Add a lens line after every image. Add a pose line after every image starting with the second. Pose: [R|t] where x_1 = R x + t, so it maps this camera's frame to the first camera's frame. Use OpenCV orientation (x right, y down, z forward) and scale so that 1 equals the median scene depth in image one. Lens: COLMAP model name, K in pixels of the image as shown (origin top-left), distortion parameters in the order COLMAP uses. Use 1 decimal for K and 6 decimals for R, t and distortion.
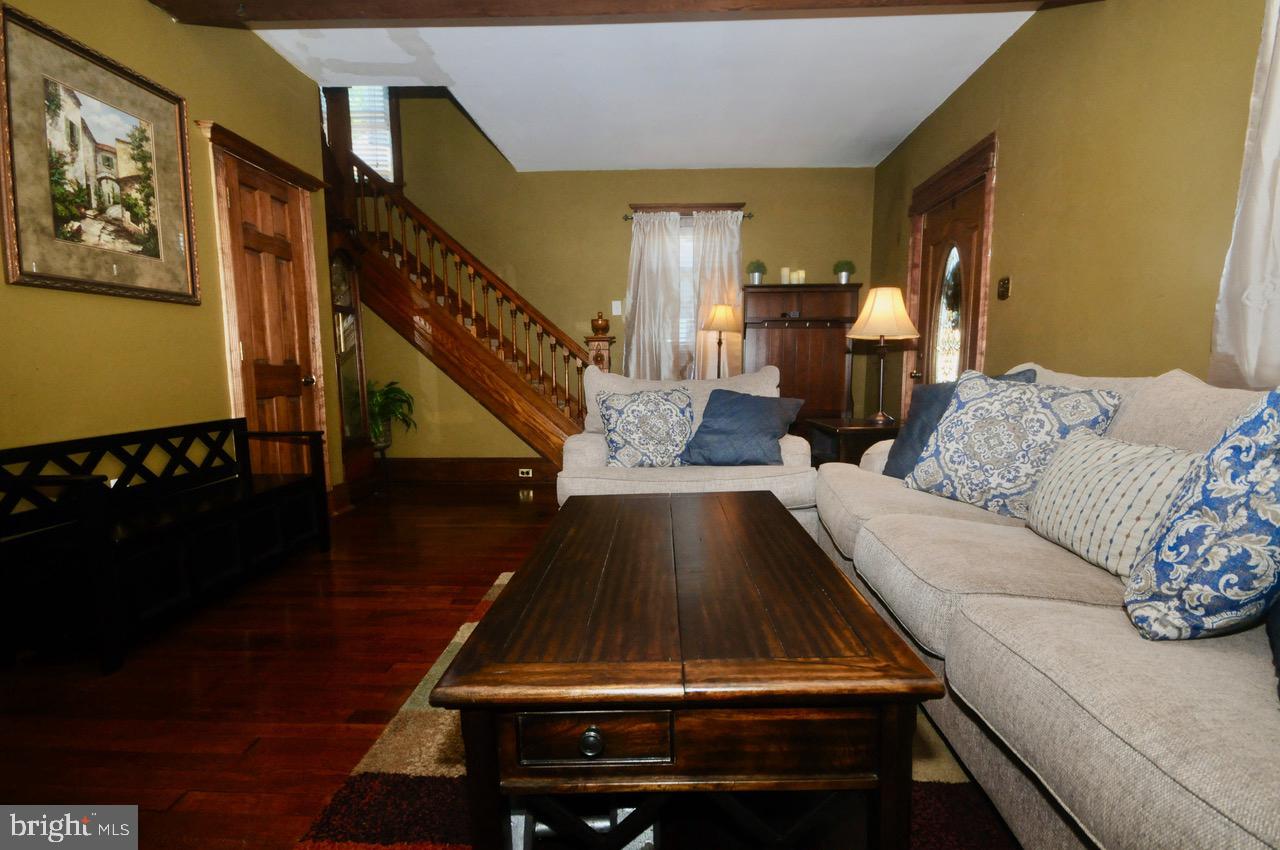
lens RADIAL K [[589.9, 0, 649.0], [0, 589.9, 430.7], [0, 0, 1]] dist [-0.010855, -0.000640]
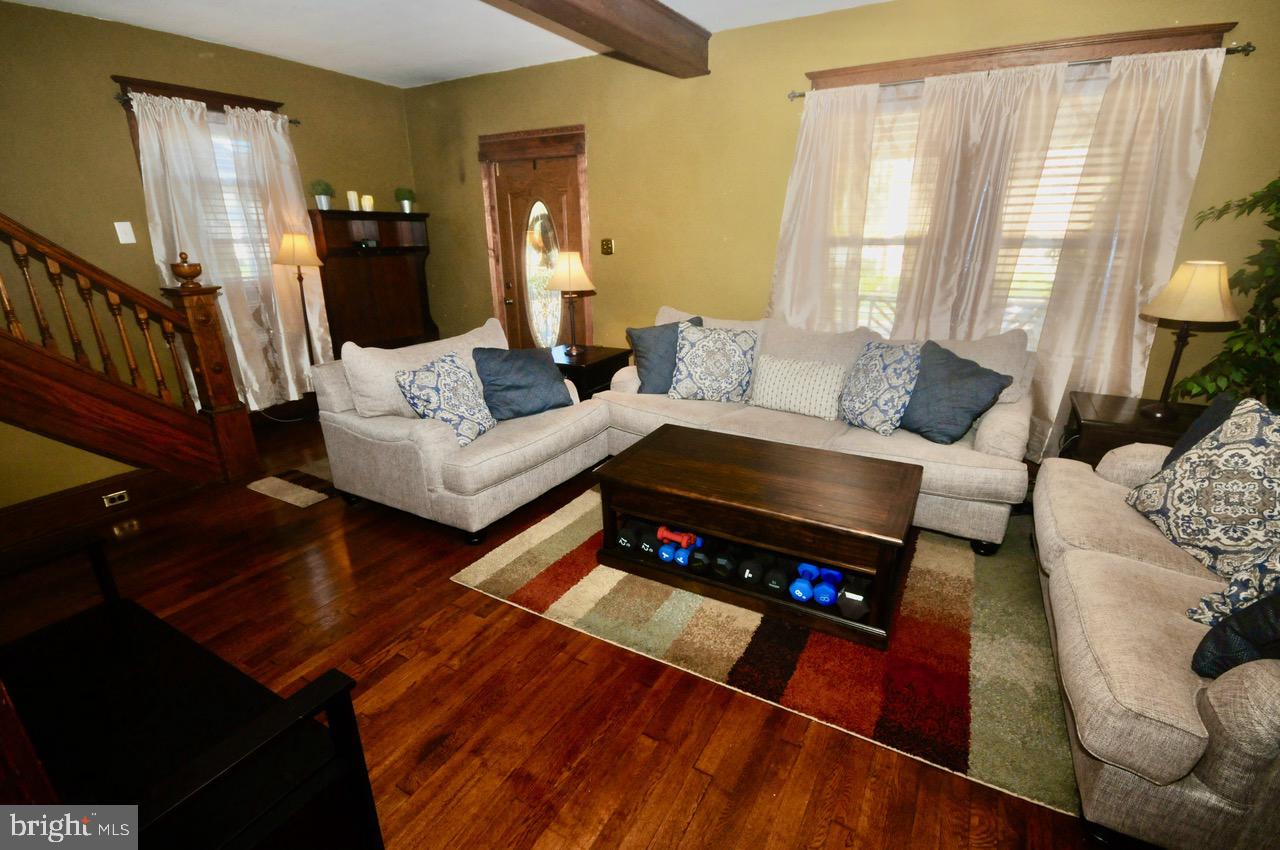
lens RADIAL K [[589.9, 0, 649.0], [0, 589.9, 430.7], [0, 0, 1]] dist [-0.010855, -0.000640]
pose [[0.456413, -0.282813, 0.843626, -0.953716], [0.095269, 0.958223, 0.269689, -0.255483], [-0.884653, -0.042718, 0.464288, 0.284601]]
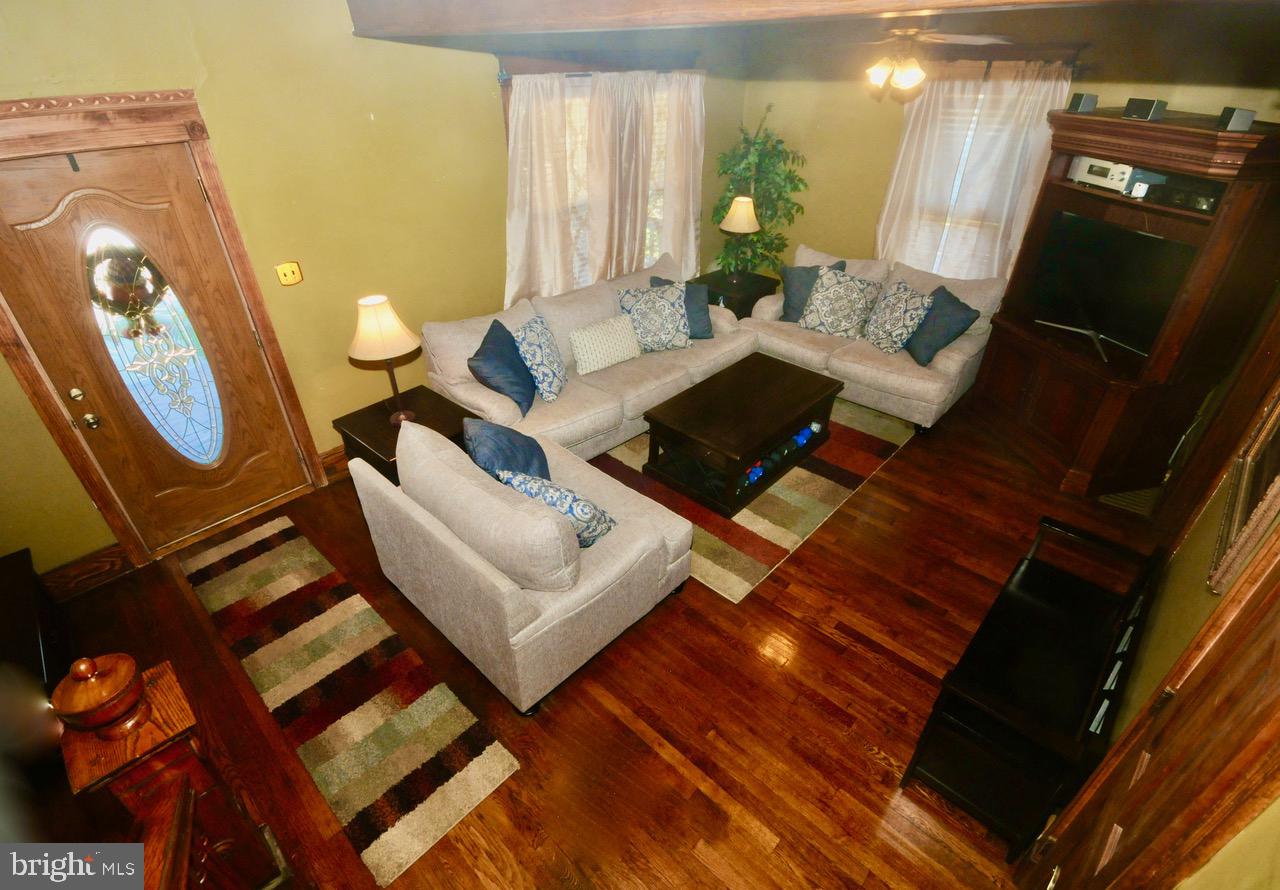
lens RADIAL K [[591.1, 0, 640.0], [0, 591.1, 445.0], [0, 0, 1]] dist [-0.001105, -0.000226]
pose [[-0.746607, -0.349238, 0.566225, -0.718341], [0.081302, 0.796848, 0.598685, -0.772384], [-0.660279, 0.493018, -0.566538, 1.798019]]
